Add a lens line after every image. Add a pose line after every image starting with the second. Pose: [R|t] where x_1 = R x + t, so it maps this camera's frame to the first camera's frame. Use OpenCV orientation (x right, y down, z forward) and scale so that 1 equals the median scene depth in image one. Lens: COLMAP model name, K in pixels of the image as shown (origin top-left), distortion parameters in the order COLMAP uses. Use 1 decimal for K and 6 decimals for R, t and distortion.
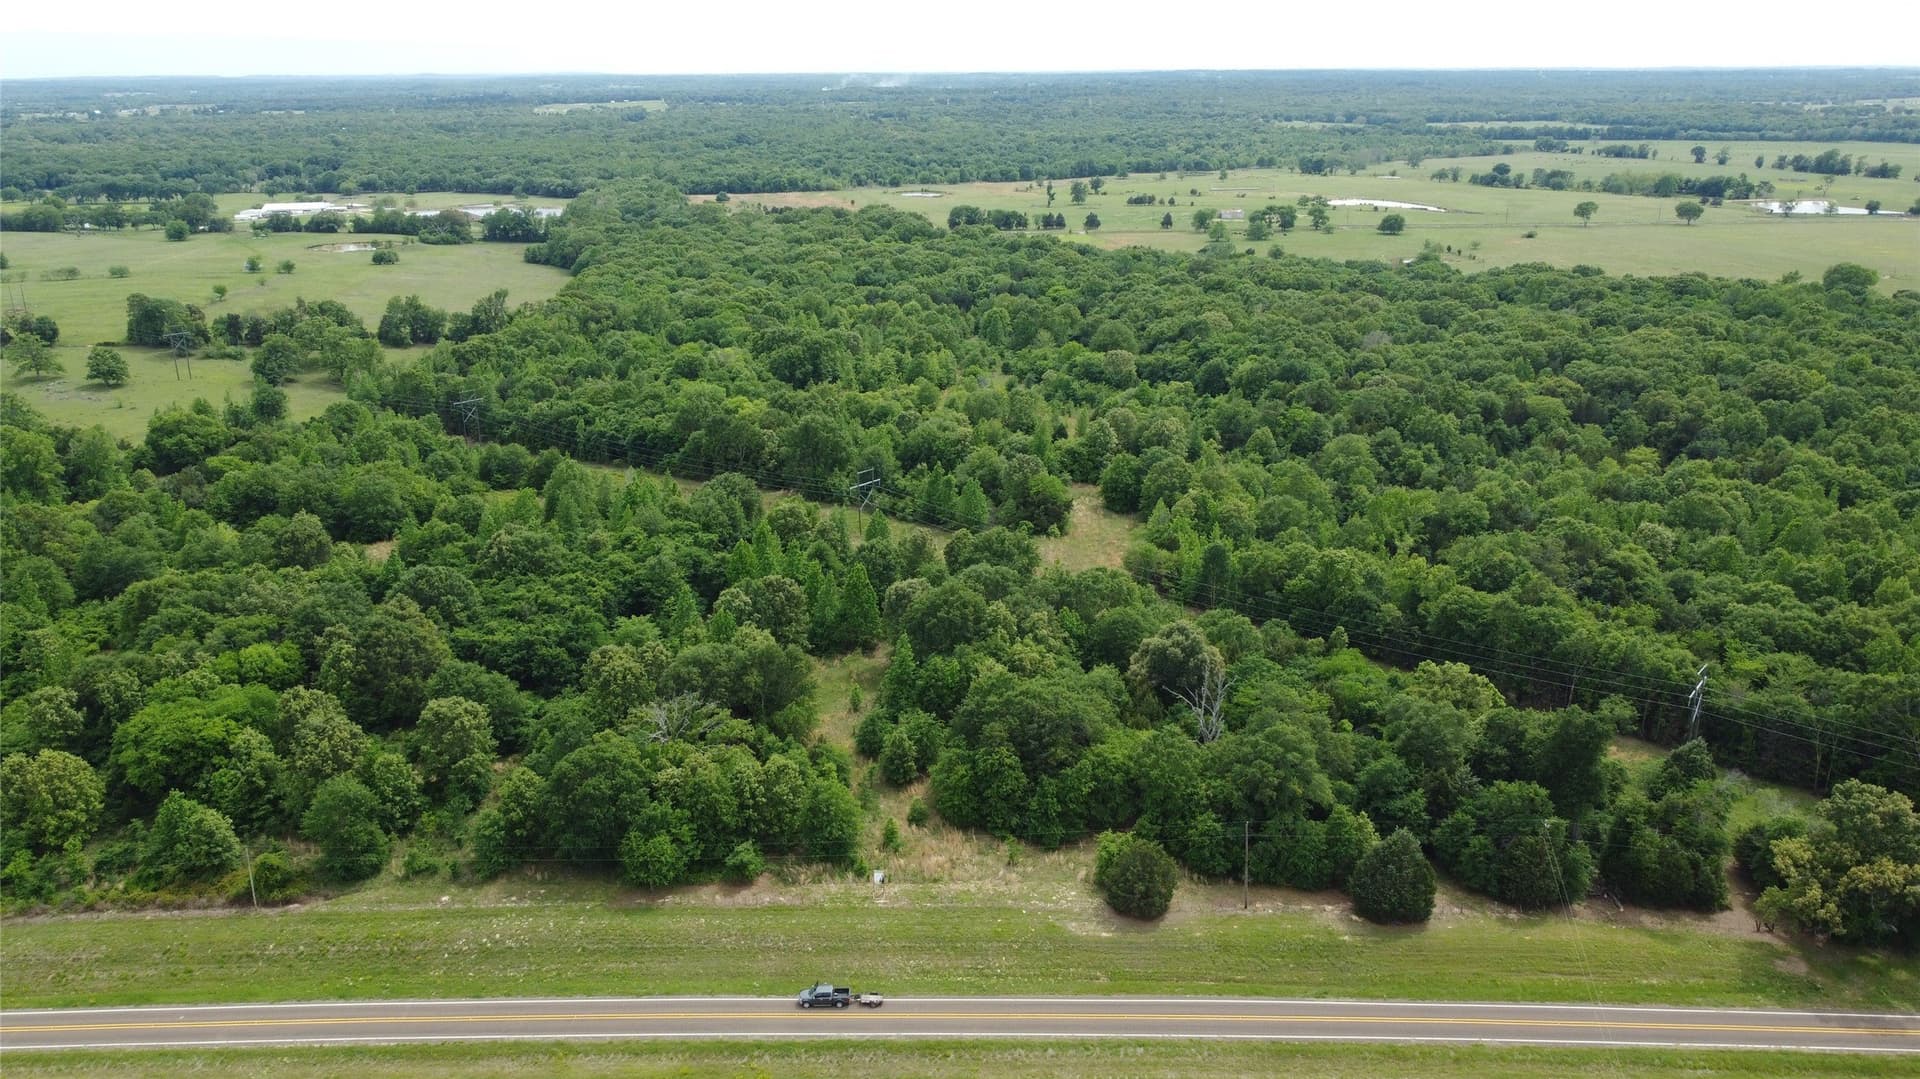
lens RADIAL K [[1455.0, 0, 954.6], [0, 1455.0, 526.5], [0, 0, 1]] dist [0.001183, -0.006663]
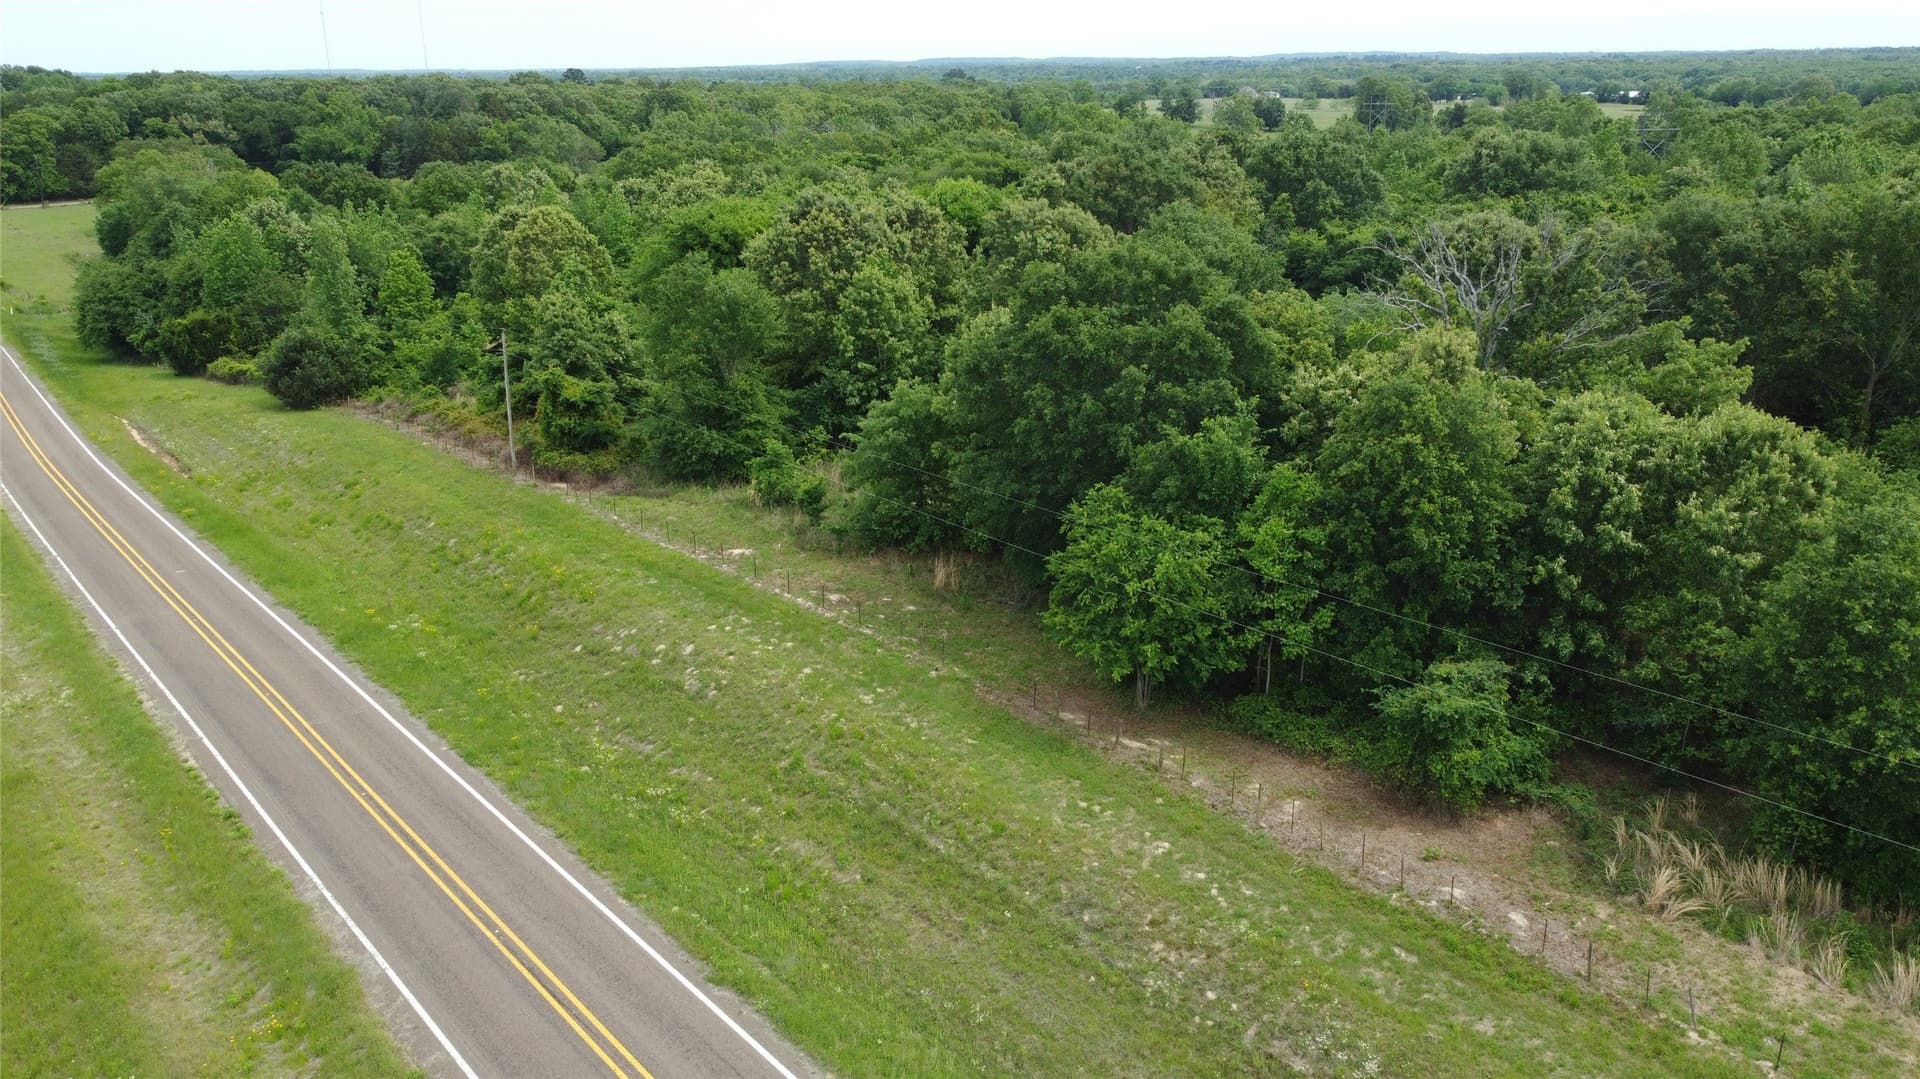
lens RADIAL K [[1455.0, 0, 962.3], [0, 1455.0, 527.9], [0, 0, 1]] dist [0.001183, -0.006663]
pose [[0.638657, 0.234374, -0.732929, -0.021137], [-0.225521, 0.967671, 0.112926, 0.177645], [0.735702, 0.093170, 0.670867, 0.724920]]
